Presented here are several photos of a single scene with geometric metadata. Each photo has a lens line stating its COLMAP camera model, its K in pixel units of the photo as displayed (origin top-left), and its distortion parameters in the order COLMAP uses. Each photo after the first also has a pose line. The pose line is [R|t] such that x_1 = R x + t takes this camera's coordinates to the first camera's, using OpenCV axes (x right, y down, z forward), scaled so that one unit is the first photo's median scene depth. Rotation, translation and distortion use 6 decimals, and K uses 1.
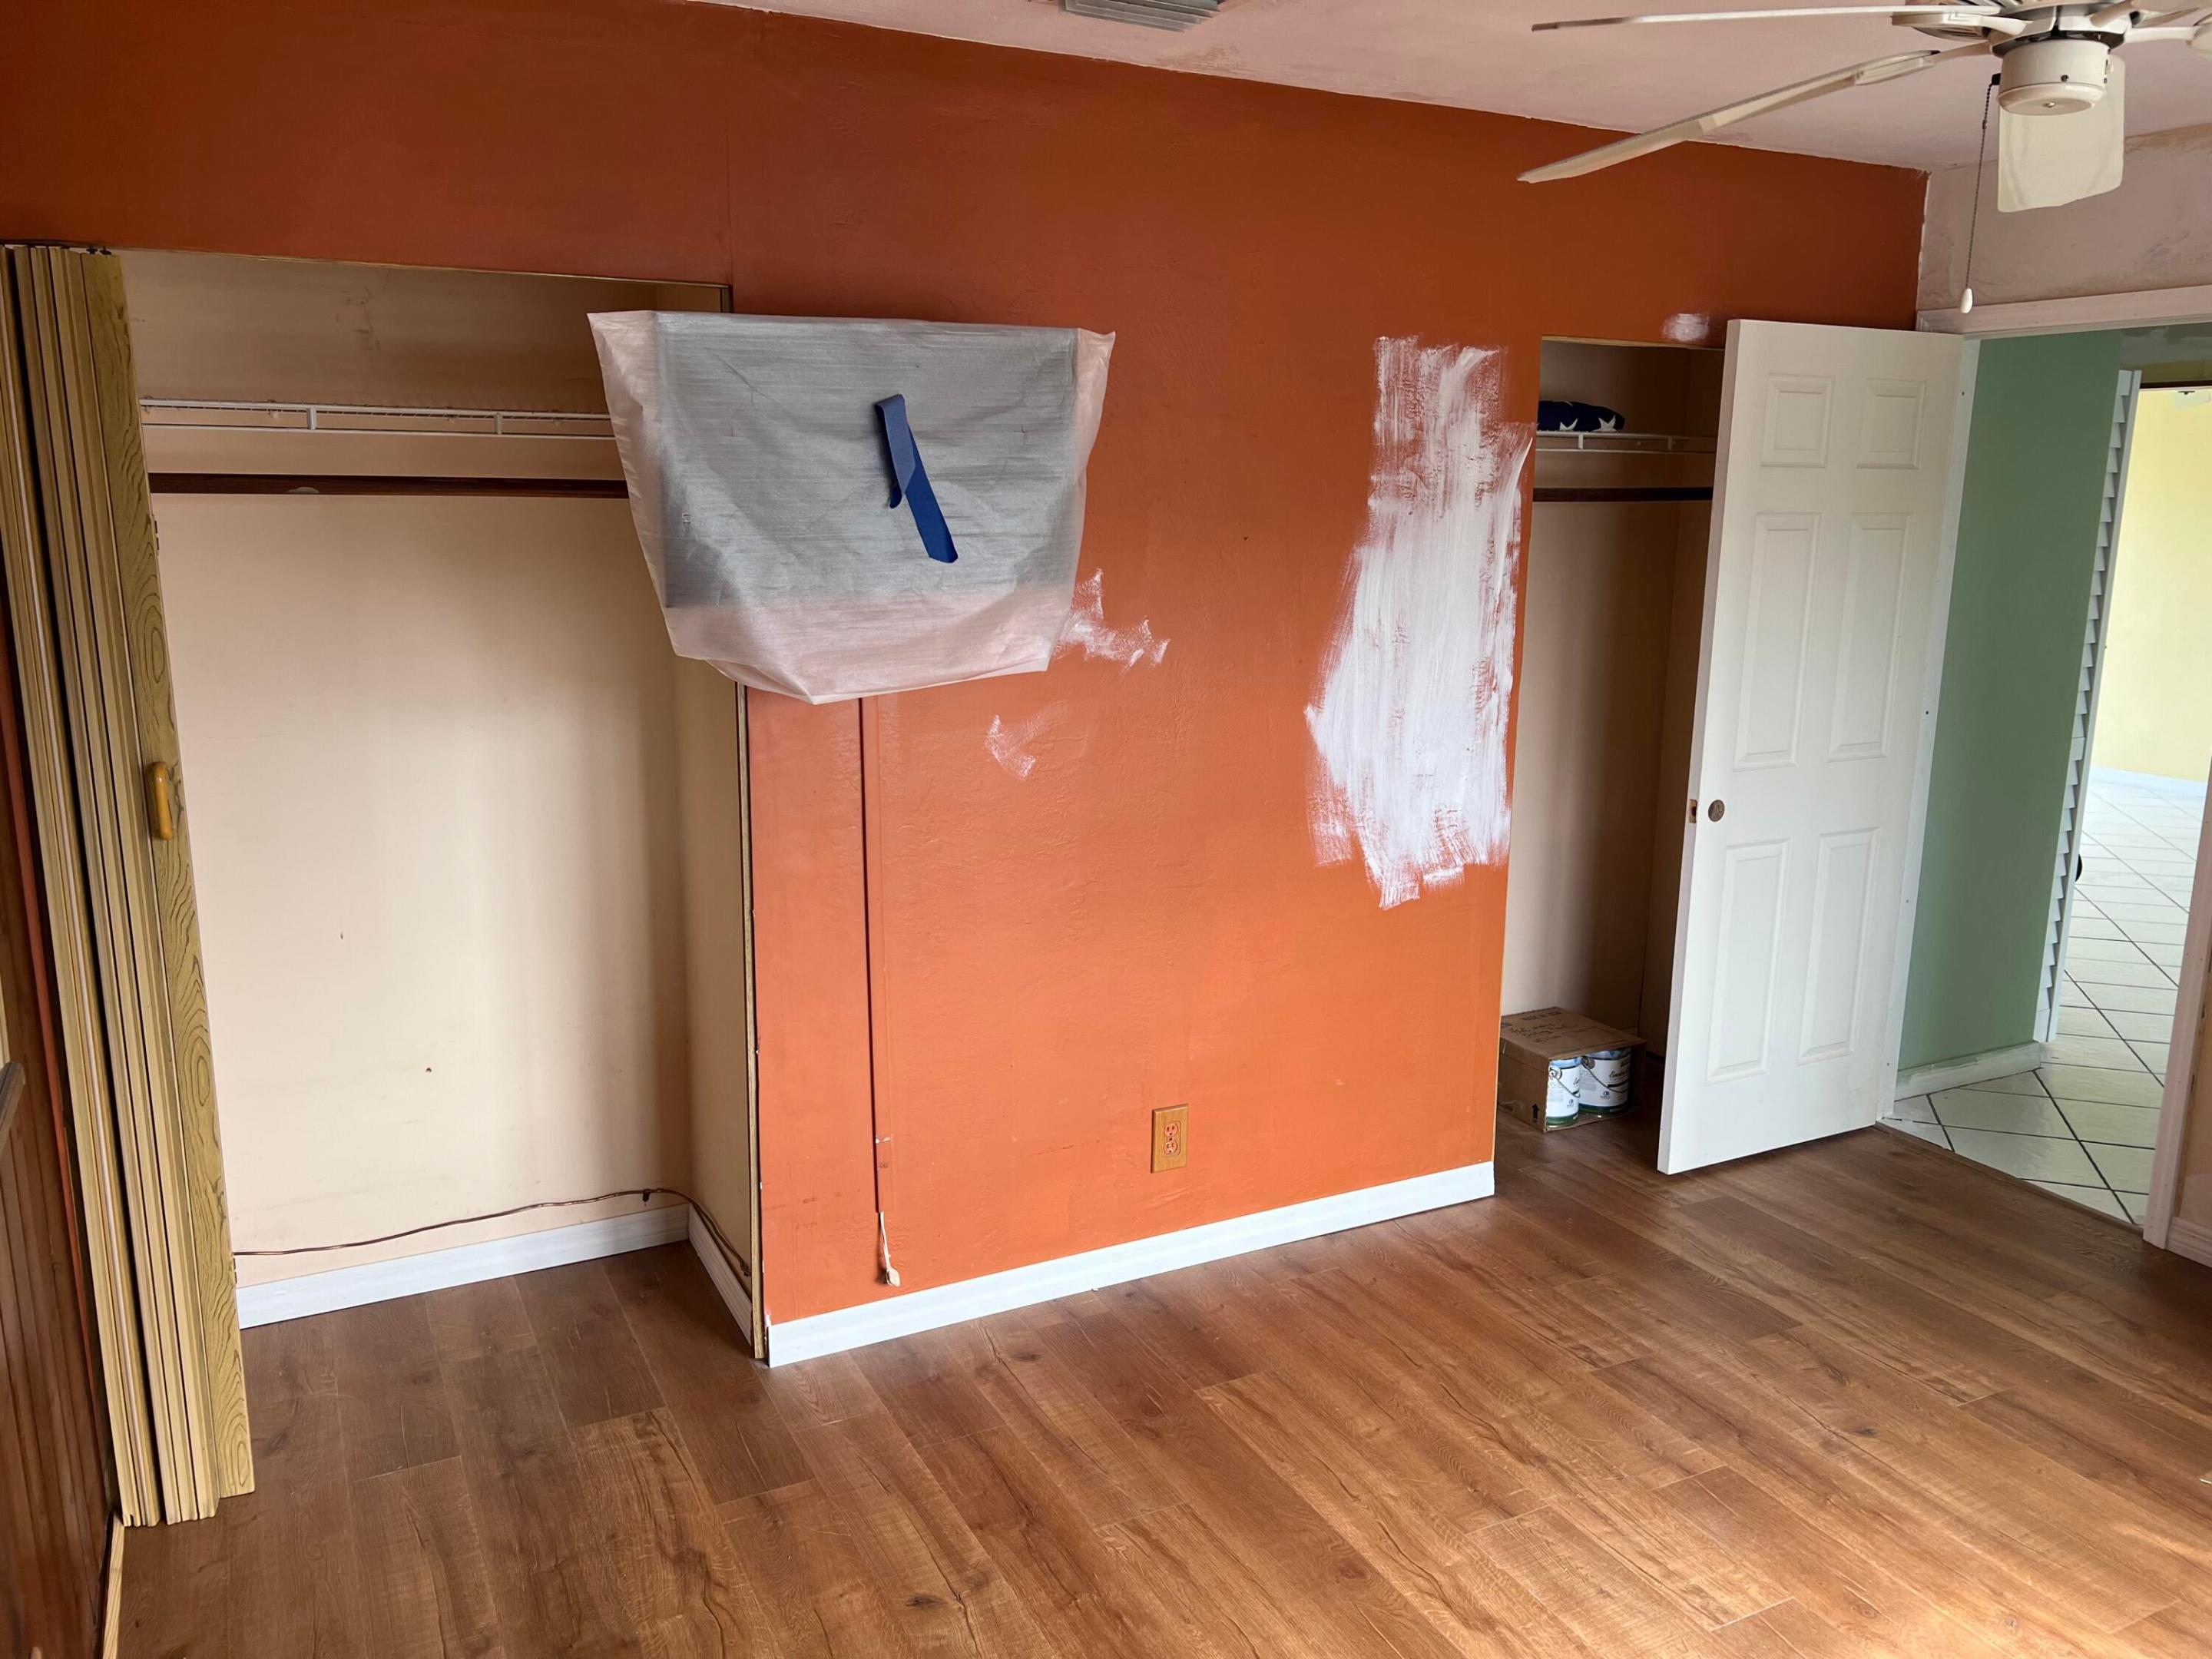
lens RADIAL K [[1668.6, 0, 1095.1], [0, 1668.6, 829.0], [0, 0, 1]] dist [0.049587, -0.055026]
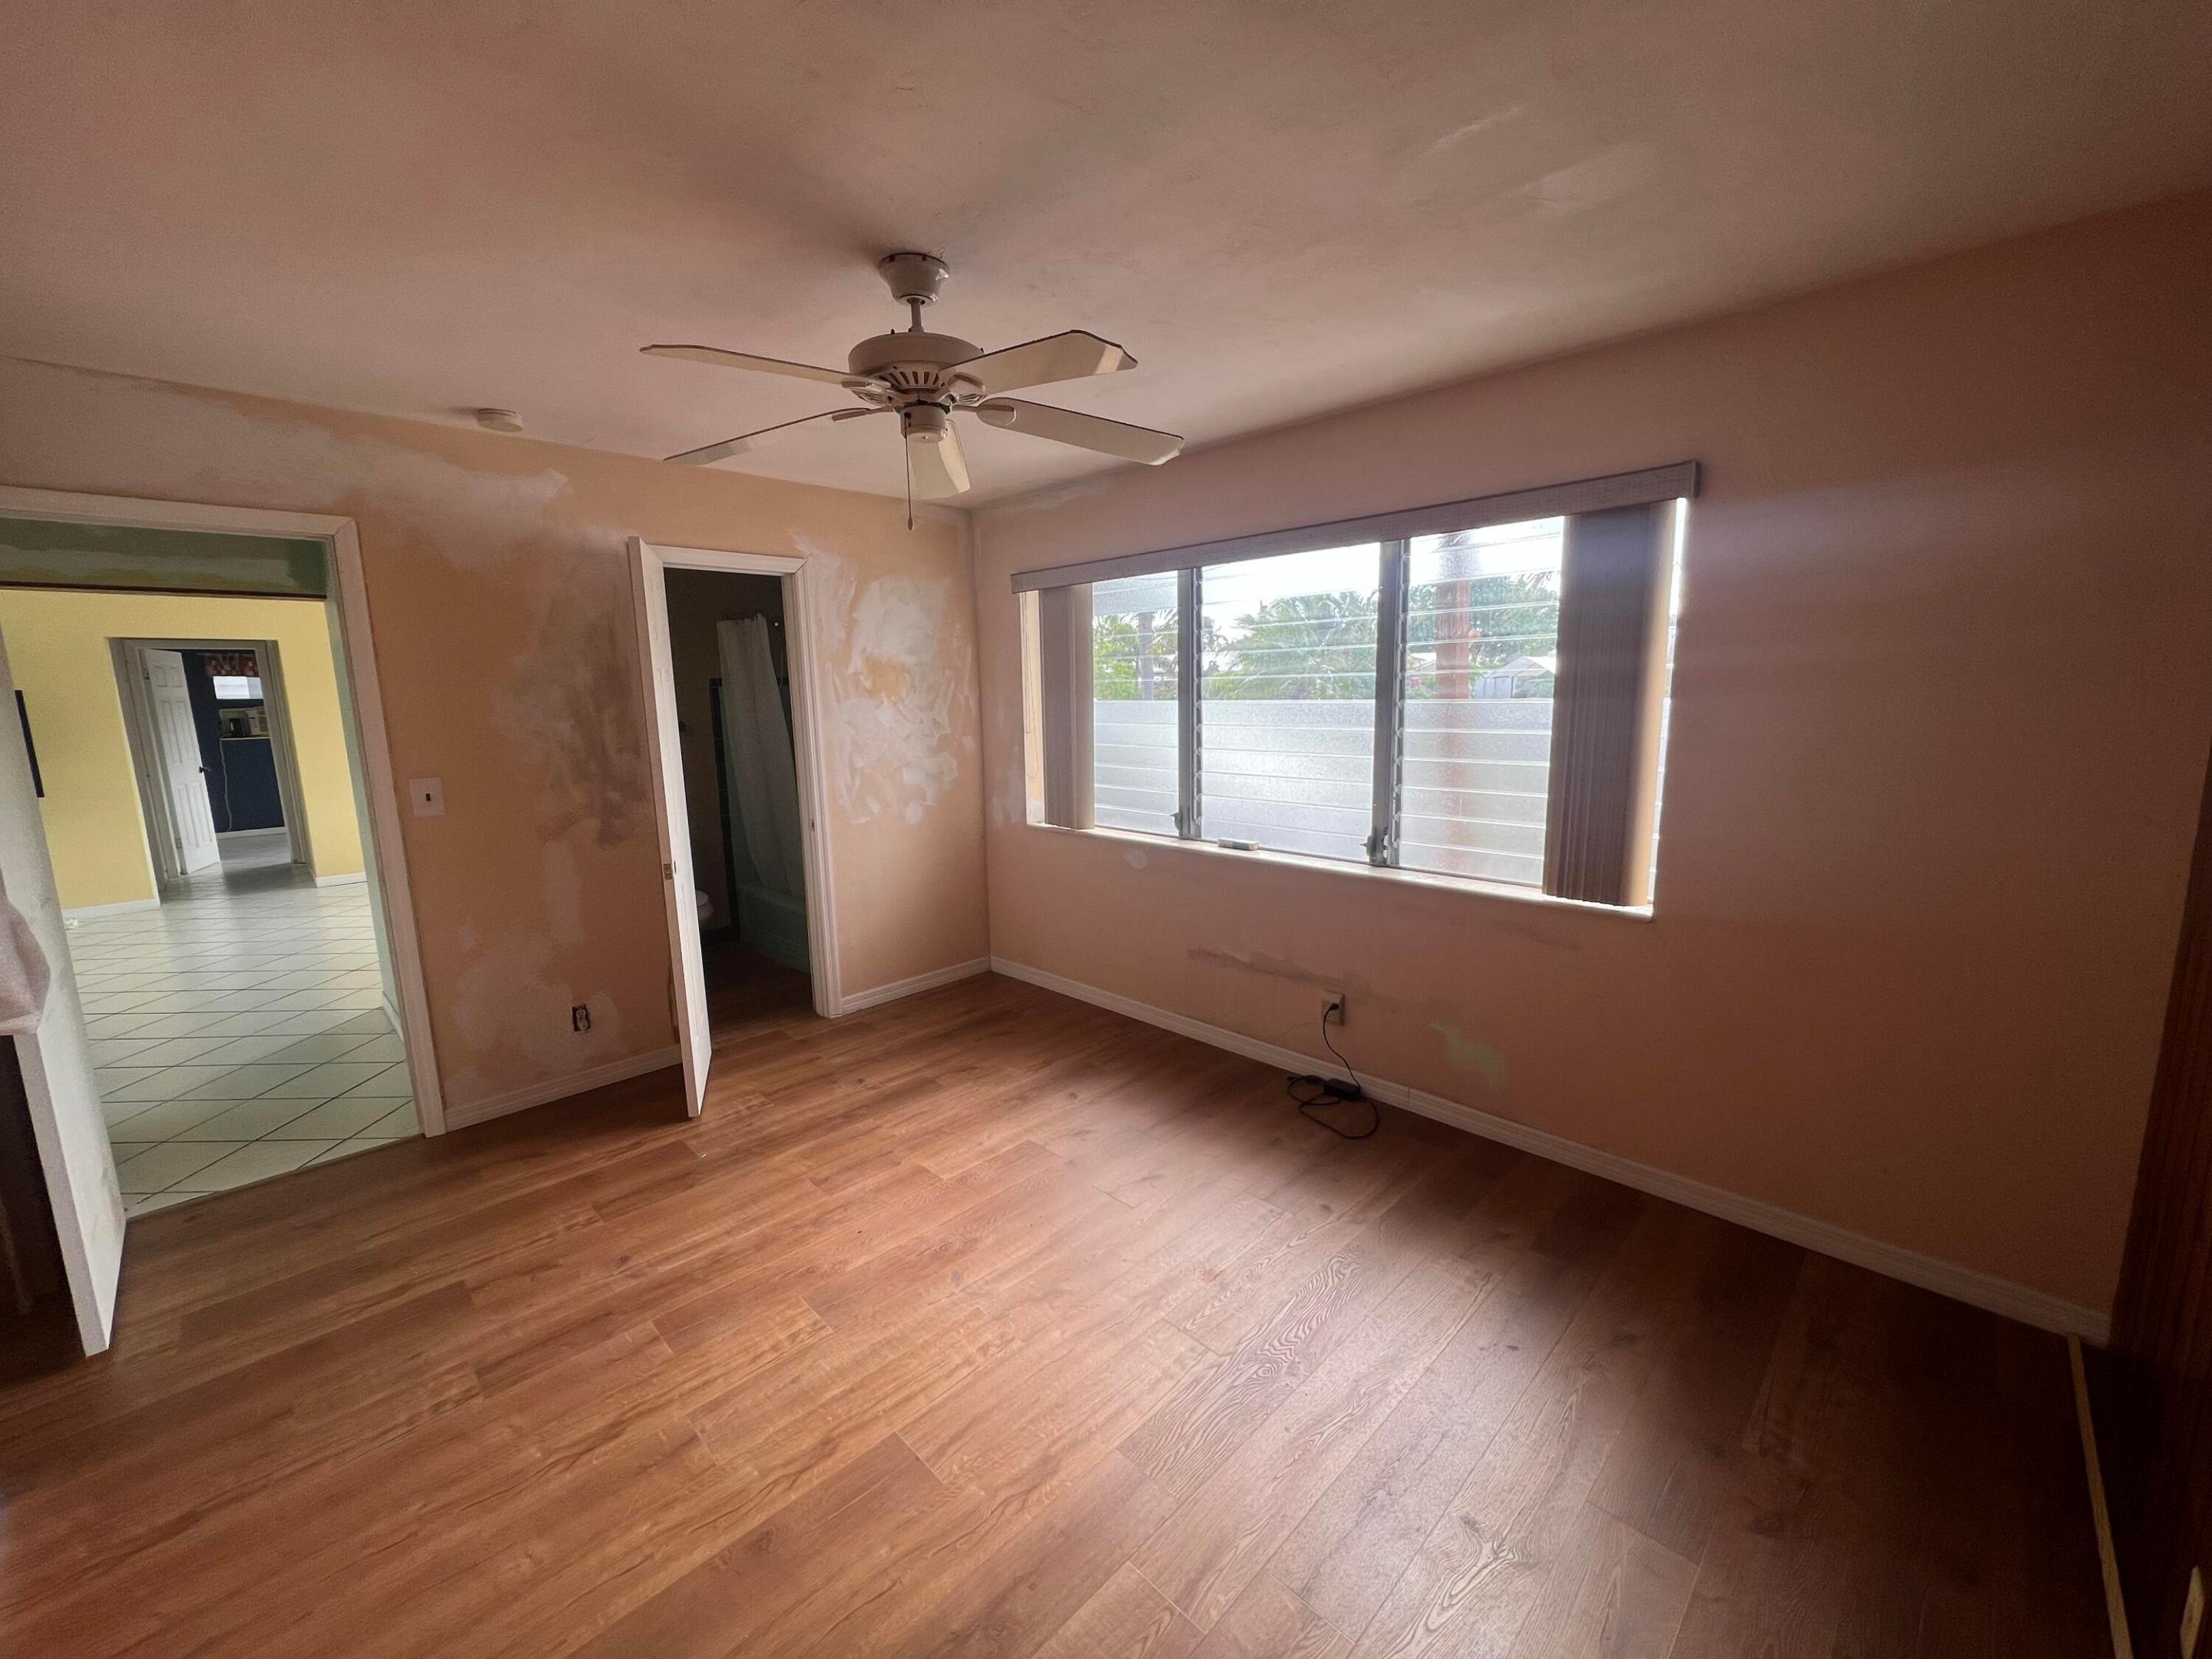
lens RADIAL K [[883.9, 0, 1106.8], [0, 883.9, 830.4], [0, 0, 1]] dist [-0.003262, 0.000923]
pose [[-0.312324, -0.155478, 0.937166, -0.310209], [0.211851, 0.950273, 0.228255, -0.083214], [-0.926052, 0.269829, -0.263855, 0.608719]]
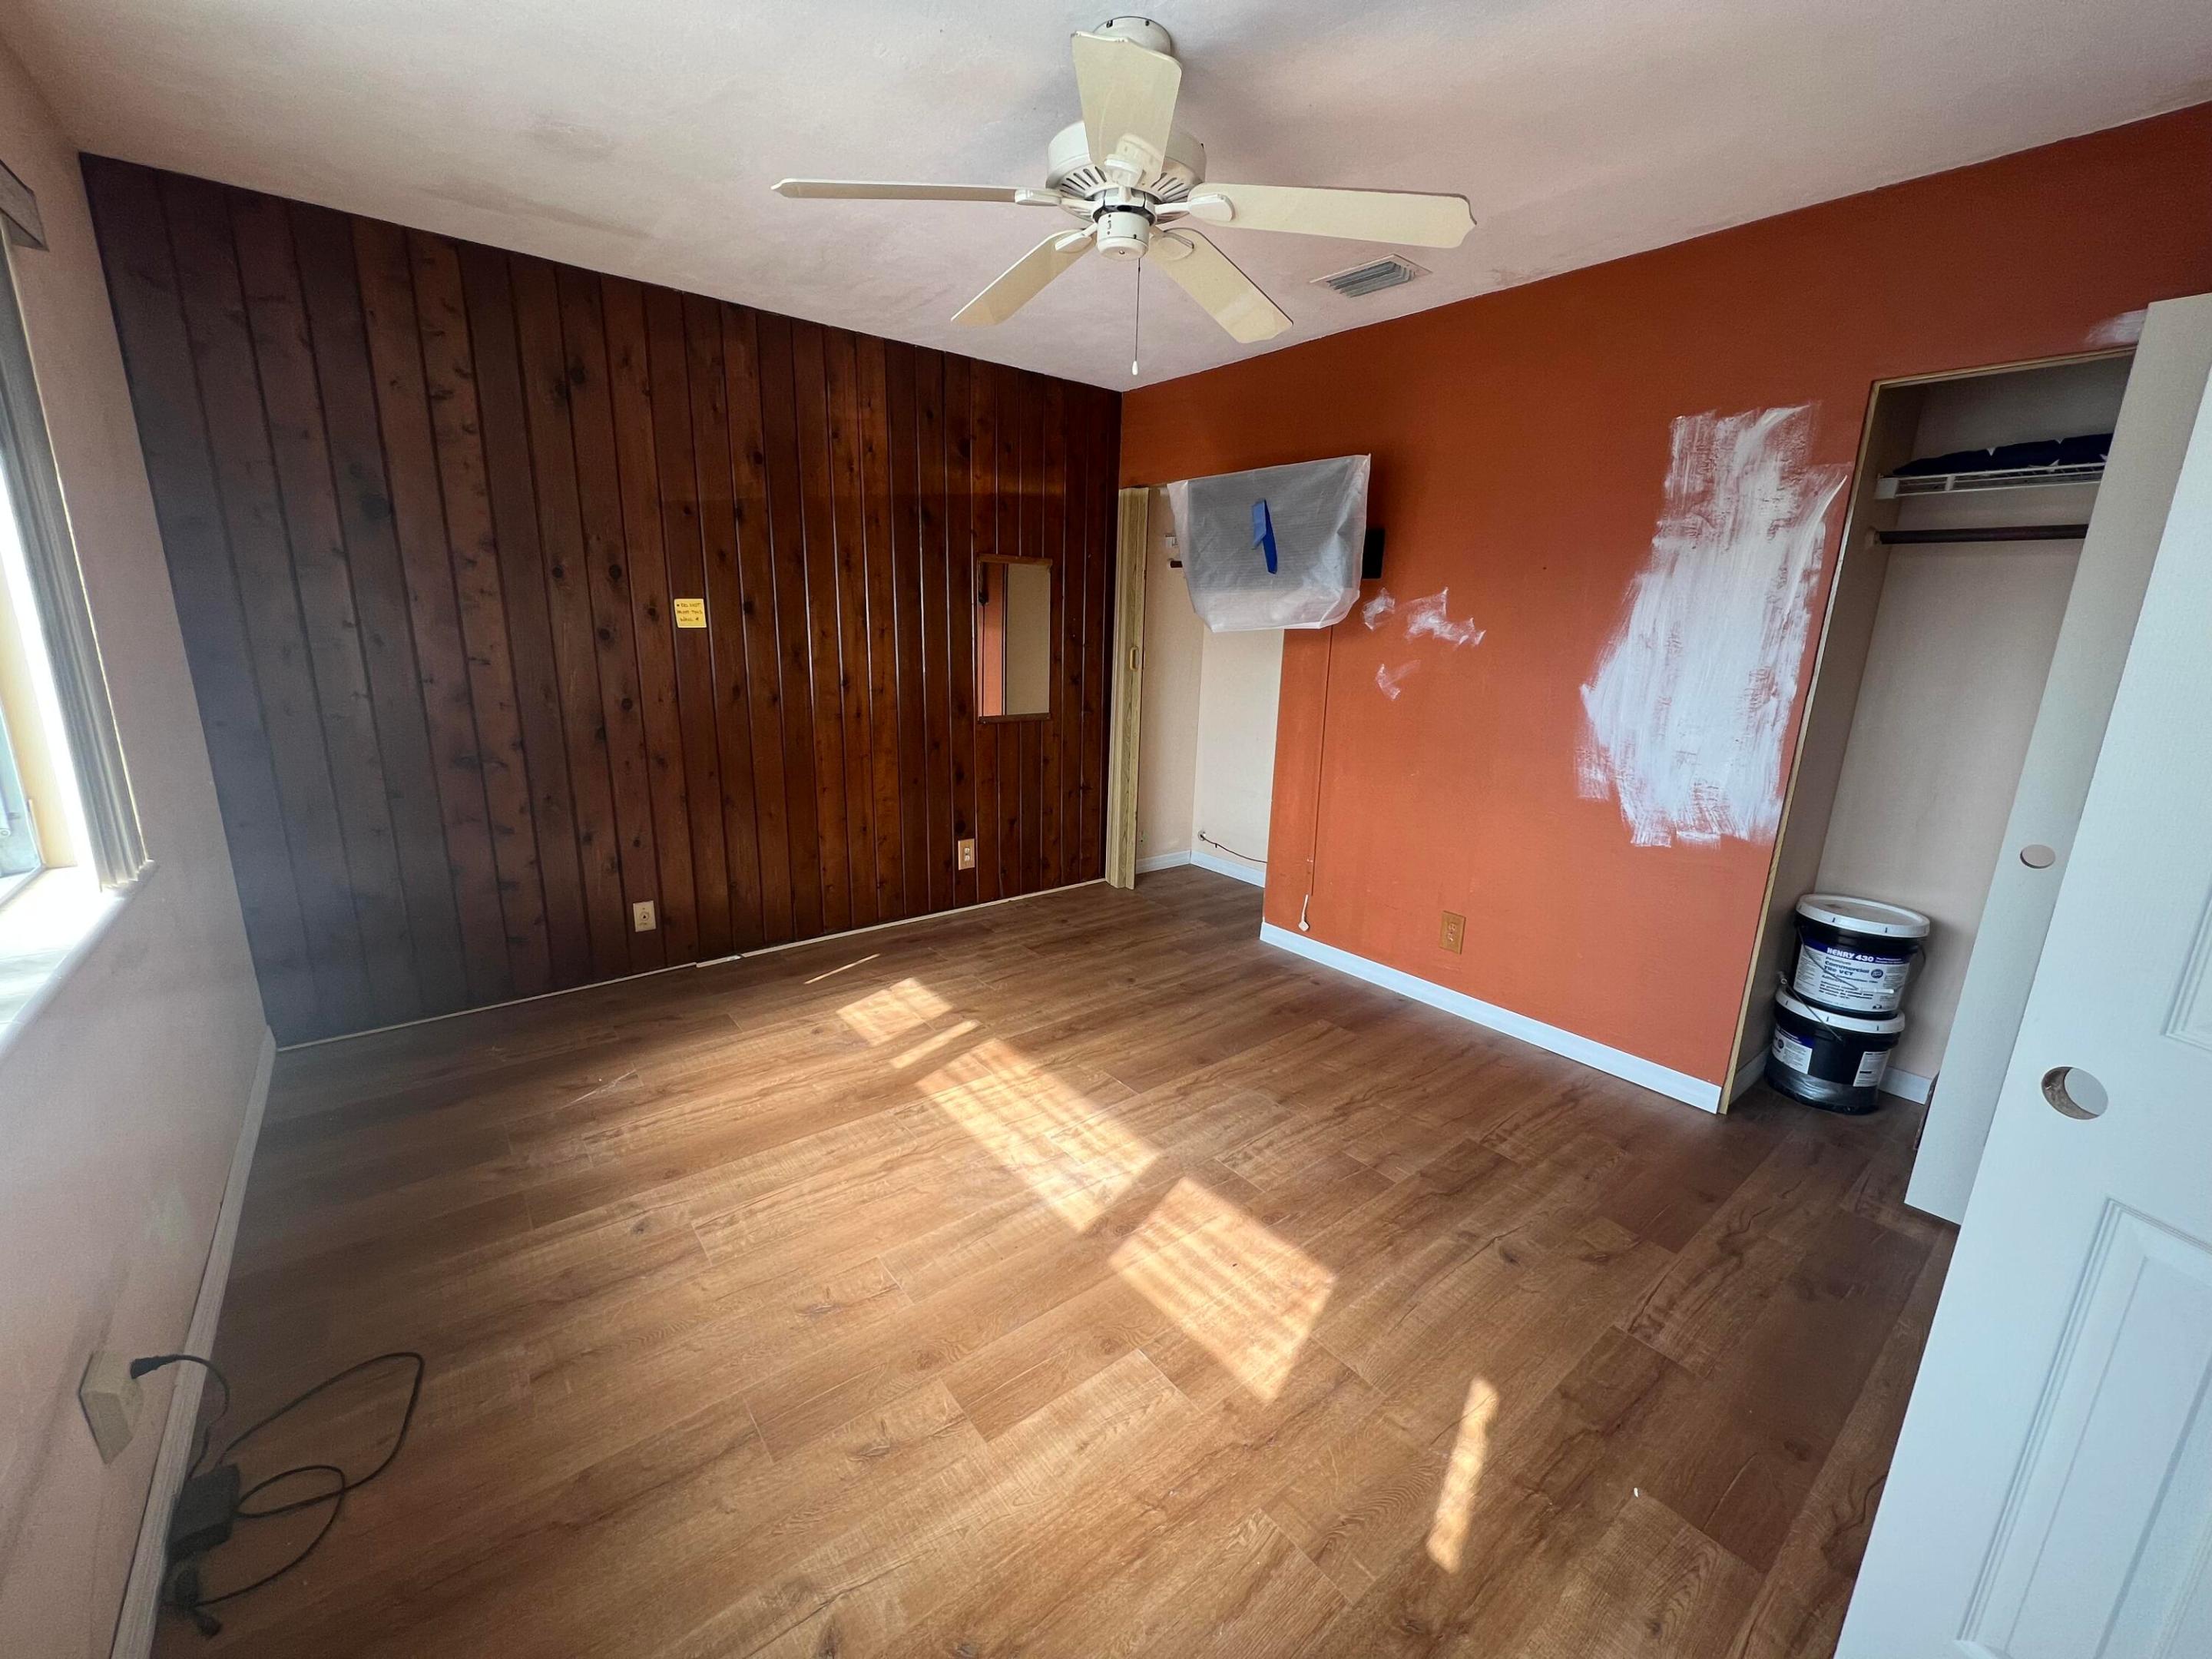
lens RADIAL K [[883.9, 0, 1096.4], [0, 883.9, 825.3], [0, 0, 1]] dist [-0.003262, 0.000923]
pose [[0.196057, 0.225087, -0.954410, 0.818549], [-0.227167, 0.957247, 0.179091, 0.003326], [0.953917, 0.181699, 0.238807, 0.428123]]
